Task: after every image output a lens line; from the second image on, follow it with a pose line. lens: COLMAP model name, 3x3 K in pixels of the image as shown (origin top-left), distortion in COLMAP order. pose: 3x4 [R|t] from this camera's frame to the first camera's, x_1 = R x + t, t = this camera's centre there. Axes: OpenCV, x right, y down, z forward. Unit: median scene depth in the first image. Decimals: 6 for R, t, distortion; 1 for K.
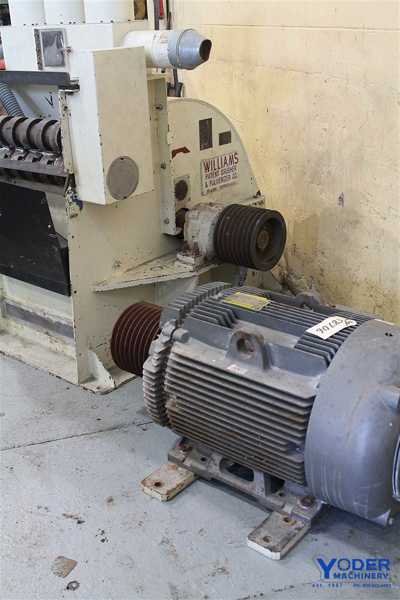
lens RADIAL K [[682.8, 0, 199.1], [0, 682.8, 302.9], [0, 0, 1]] dist [-0.052787, 0.000000]
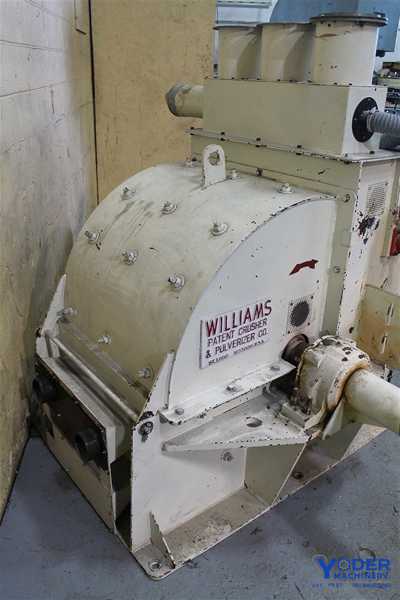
lens RADIAL K [[514.0, 0, 200.7], [0, 514.0, 302.5], [0, 0, 1]] dist [-0.096158, 0.008804]
pose [[0.975957, 0.139246, -0.167685, 0.099791], [-0.133424, 0.990011, 0.045558, -0.316511], [0.172354, -0.022090, 0.984787, 0.708364]]
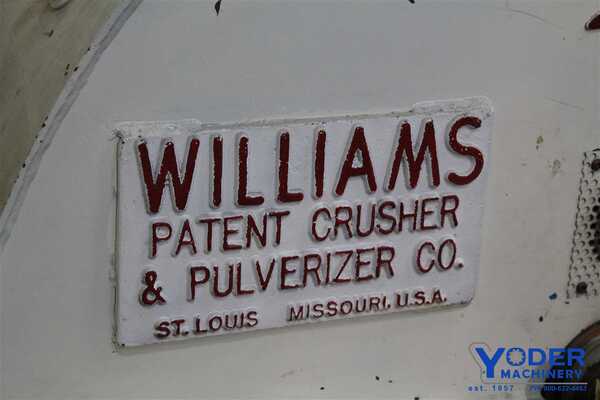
lens RADIAL K [[1397.4, 0, 302.2], [0, 1397.4, 198.5], [0, 0, 1]] dist [0.149524, 0.000000]
pose [[0.869973, 0.248350, -0.425992, 0.215414], [-0.267143, 0.963522, 0.016159, -0.271237], [0.414465, 0.099743, 0.904583, 0.970663]]
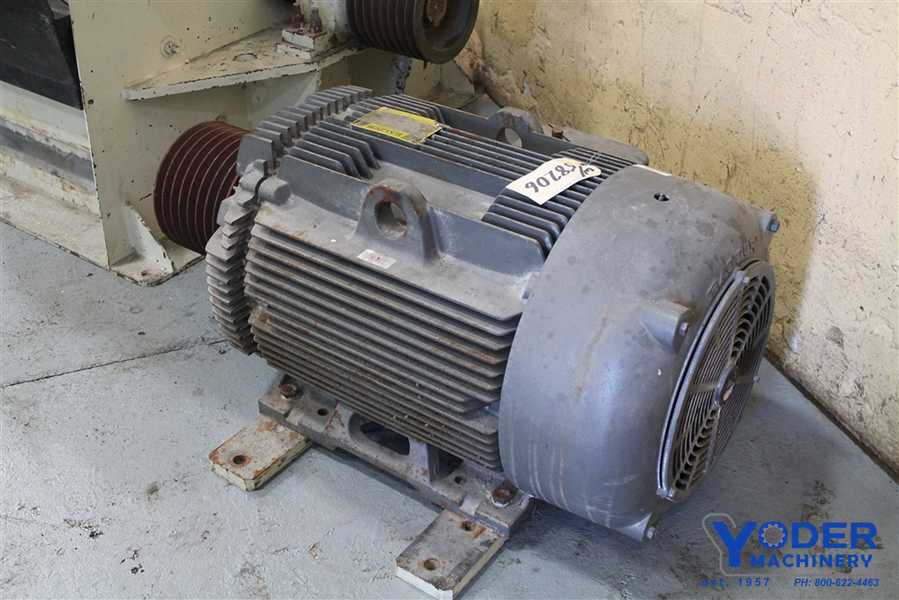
lens RADIAL K [[1023.1, 0, 451.0], [0, 1023.1, 304.3], [0, 0, 1]] dist [-0.052787, 0.000000]
pose [[0.996086, -0.010603, 0.087755, 0.035372], [-0.006757, 0.980741, 0.195196, -0.019256], [-0.088135, -0.195025, 0.976830, 0.172073]]
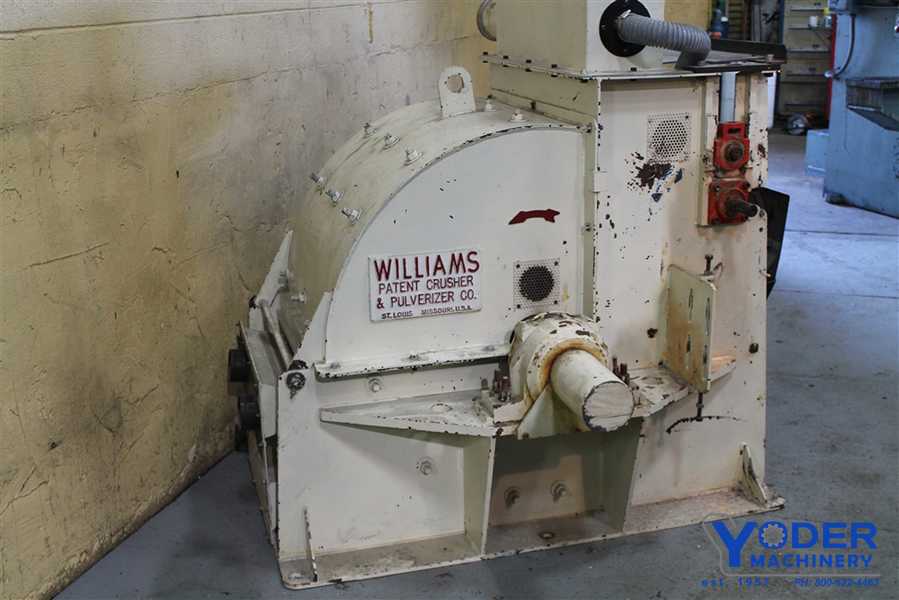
lens RADIAL K [[1077.7, 0, 449.2], [0, 1077.7, 297.5], [0, 0, 1]] dist [-0.023371, 0.000000]
pose [[0.823349, 0.176907, -0.539259, 0.647930], [-0.233387, 0.971657, -0.037581, -0.209787], [0.517327, 0.156798, 0.841301, 0.449679]]
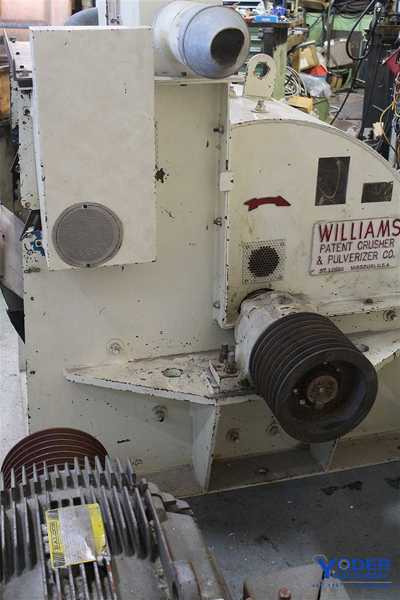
lens RADIAL K [[719.3, 0, 199.1], [0, 719.3, 296.1], [0, 0, 1]] dist [-0.023371, 0.000000]
pose [[0.813733, 0.284522, -0.506840, 0.342898], [-0.268482, 0.957391, 0.106396, -0.240244], [0.515516, 0.049500, 0.855449, 0.513298]]
